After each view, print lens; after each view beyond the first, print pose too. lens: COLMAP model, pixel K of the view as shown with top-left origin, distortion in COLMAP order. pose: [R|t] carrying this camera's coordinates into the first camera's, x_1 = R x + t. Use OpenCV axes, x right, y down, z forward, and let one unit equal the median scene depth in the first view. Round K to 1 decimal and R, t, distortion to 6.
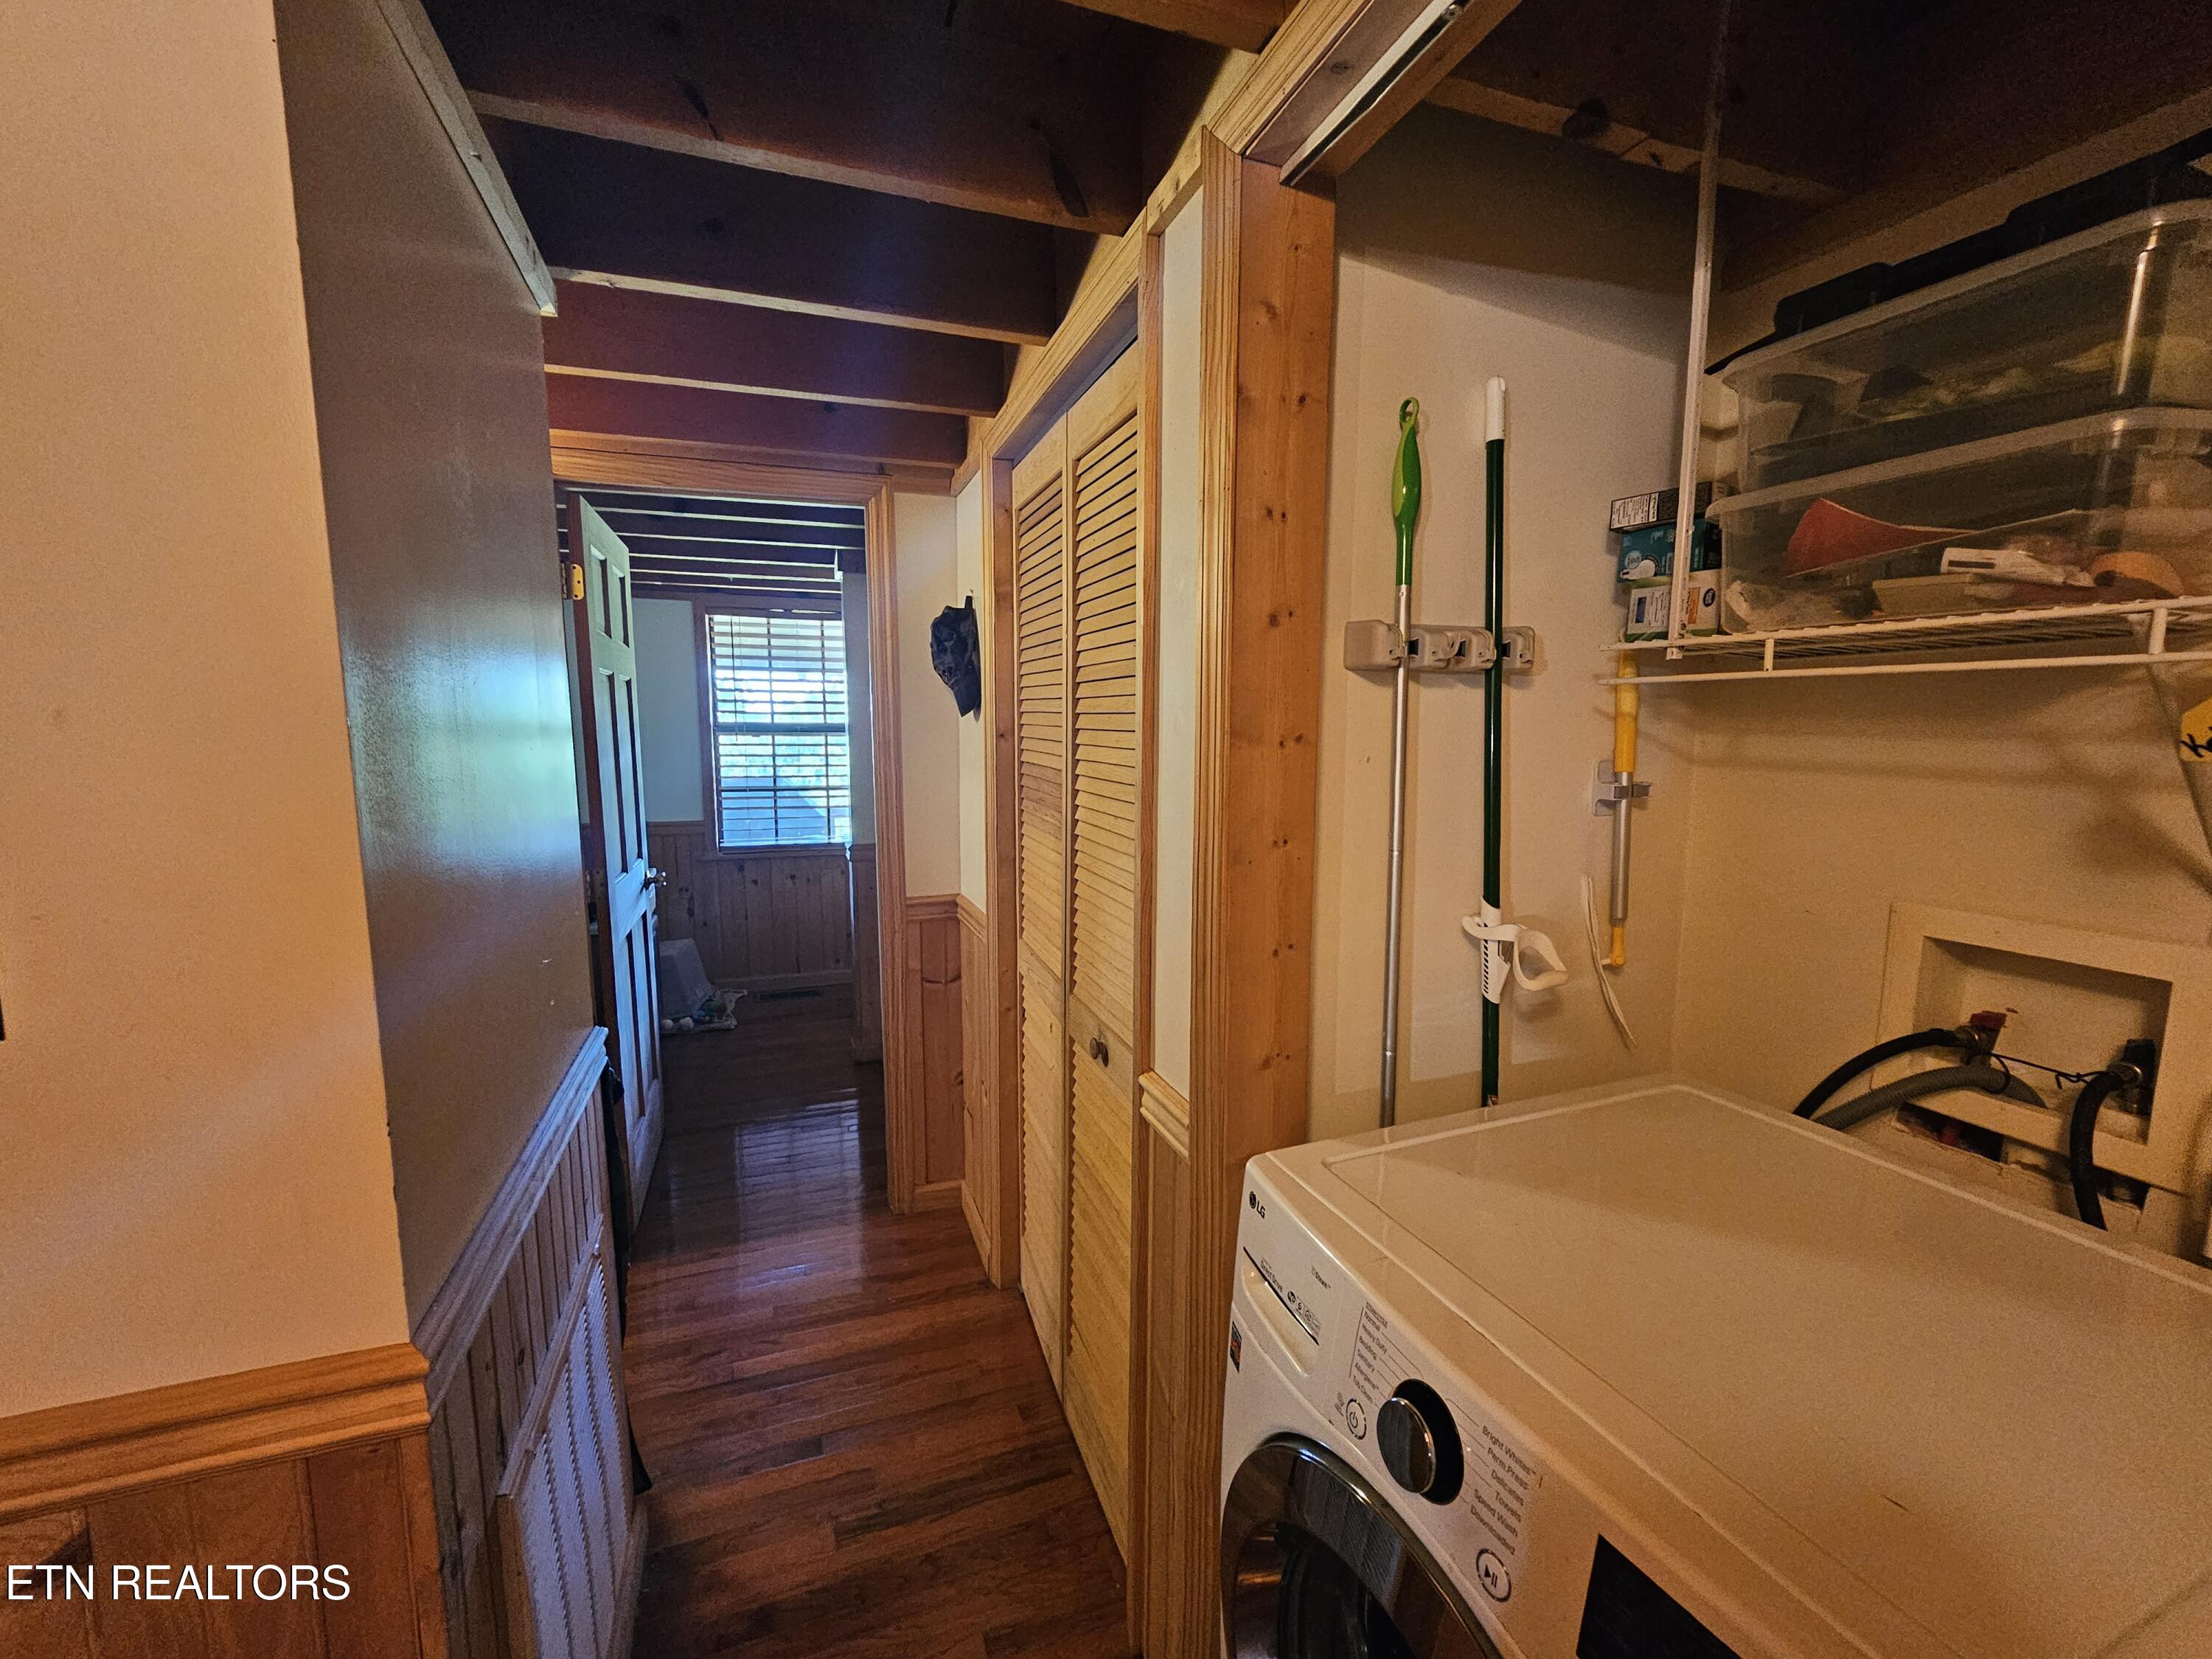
lens RADIAL K [[906.9, 0, 1106.7], [0, 906.9, 842.9], [0, 0, 1]] dist [-0.003415, 0.000068]
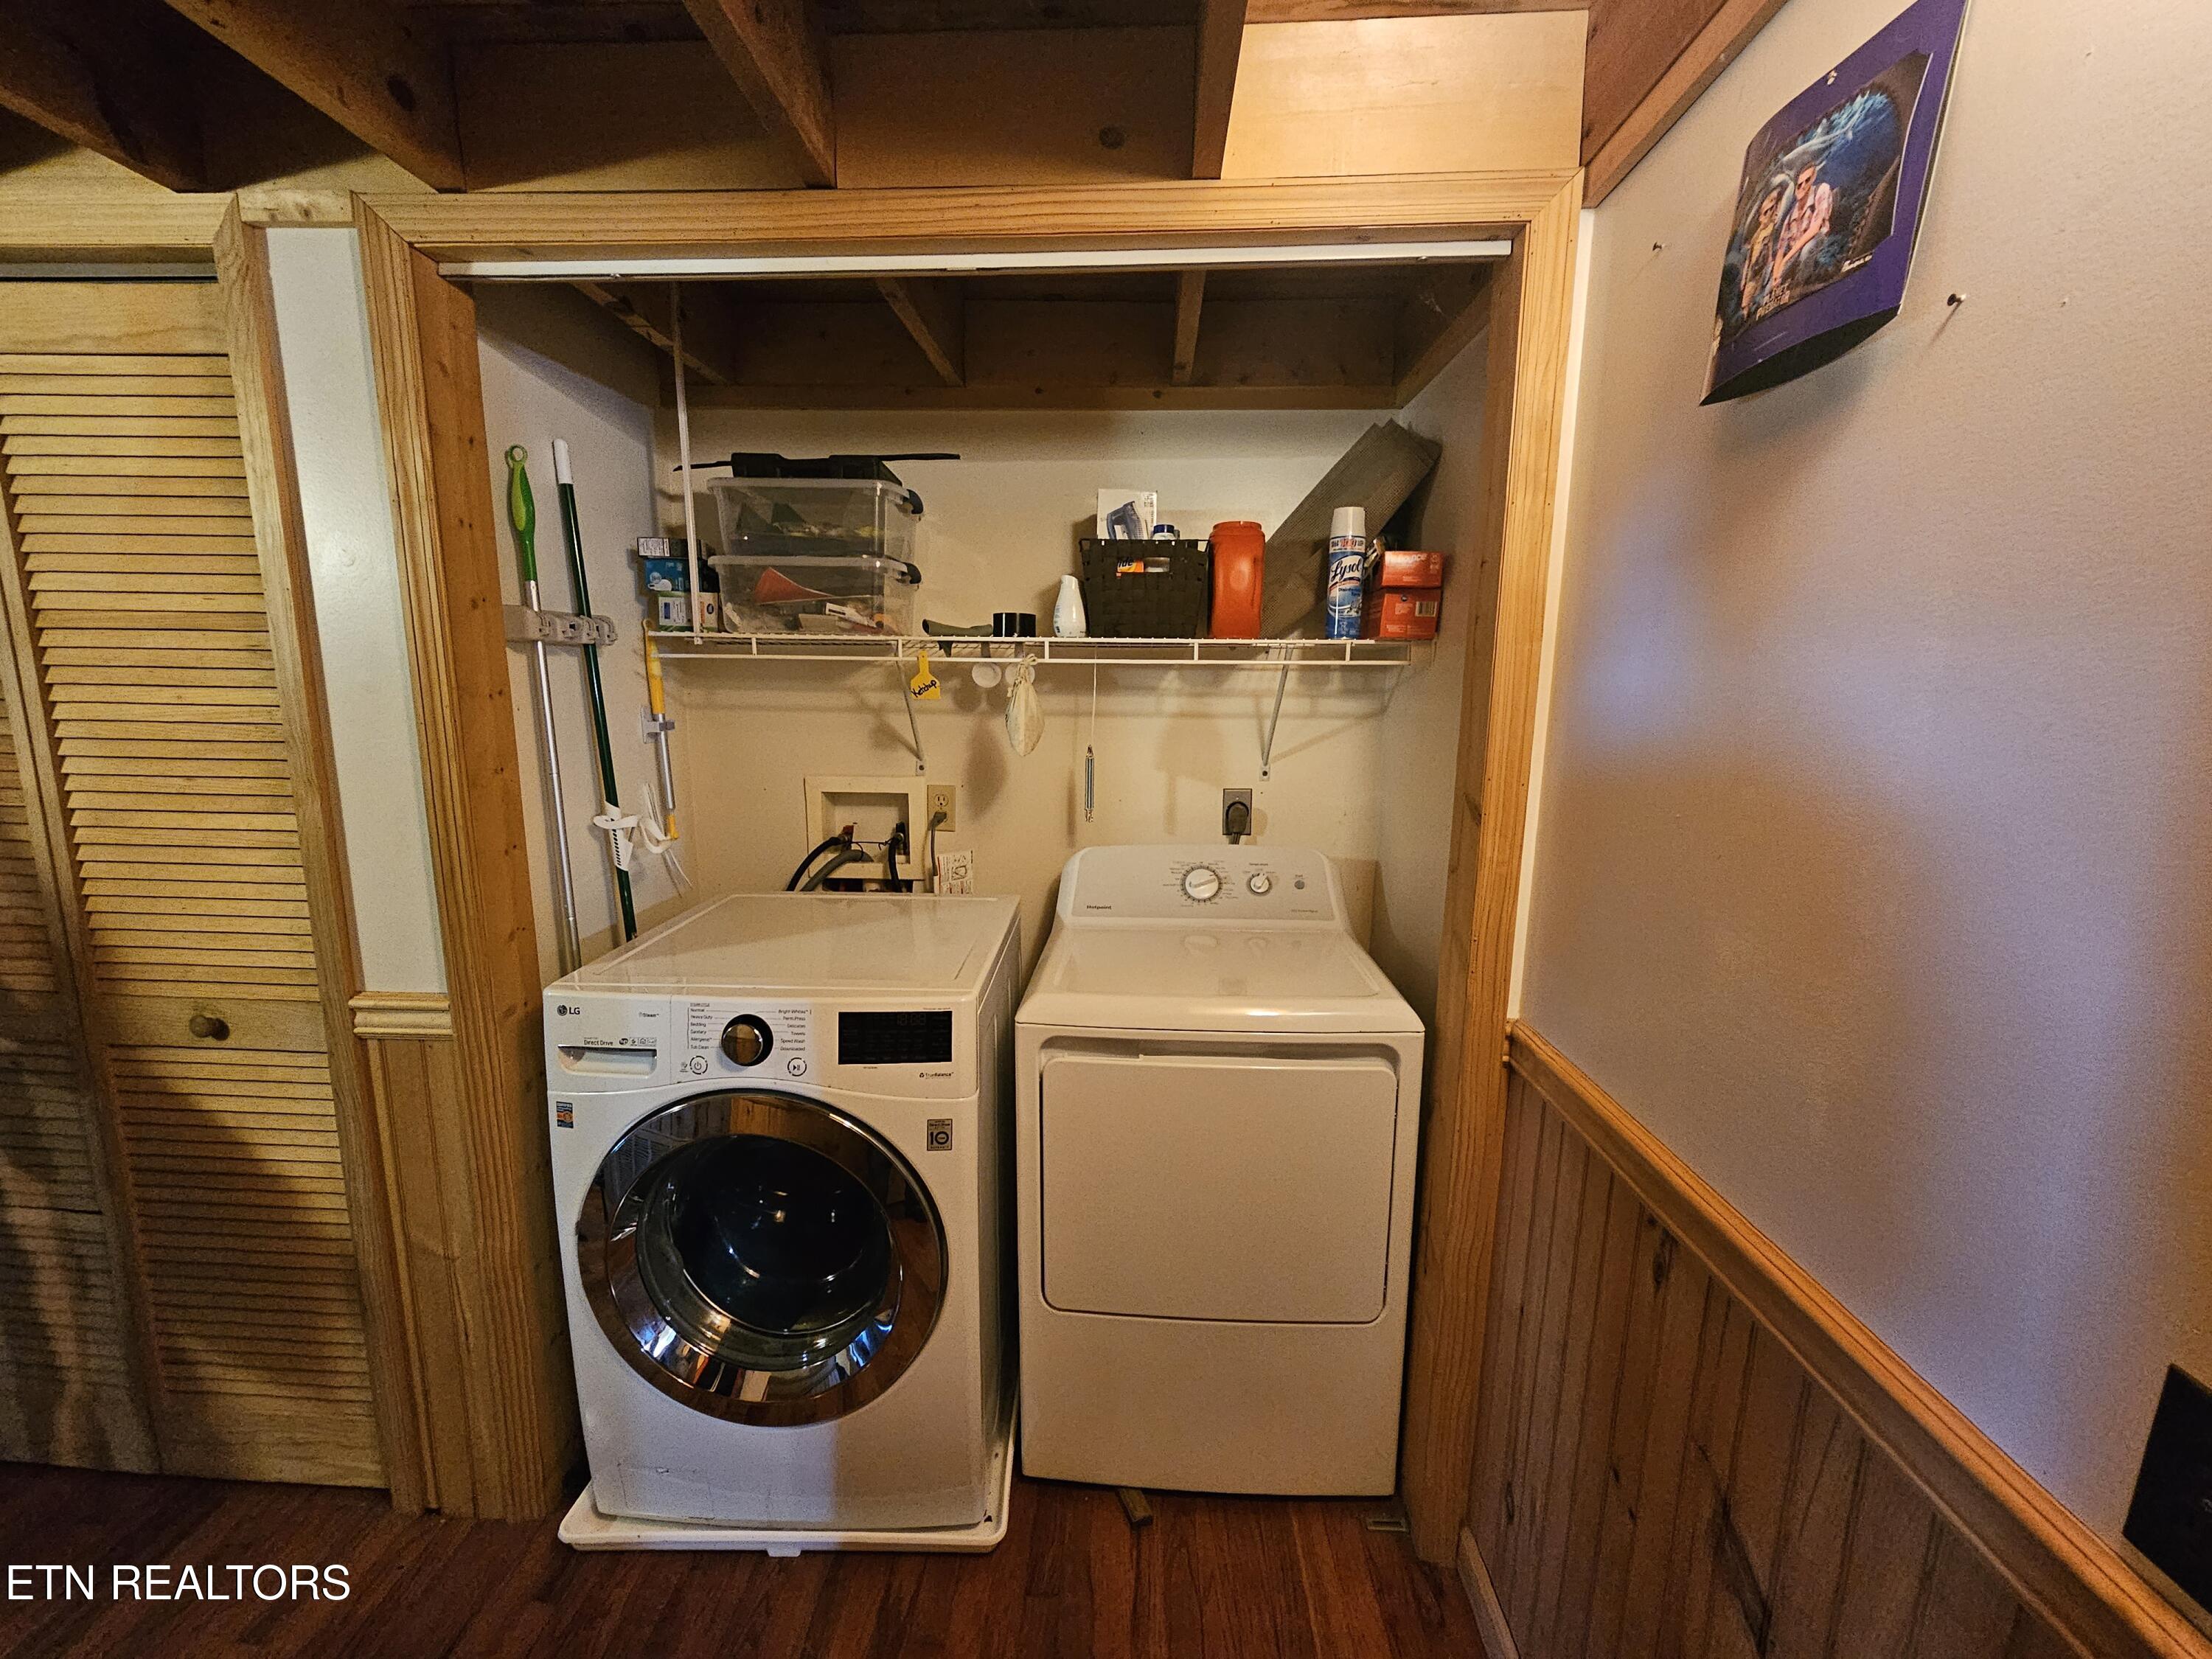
lens RADIAL K [[888.8, 0, 1076.2], [0, 888.8, 831.3], [0, 0, 1]] dist [0.000314, 0.000189]
pose [[0.402848, -0.145367, 0.903649, -0.656572], [0.111385, 0.987755, 0.109242, 0.039990], [-0.908464, 0.056645, 0.414107, -0.314105]]
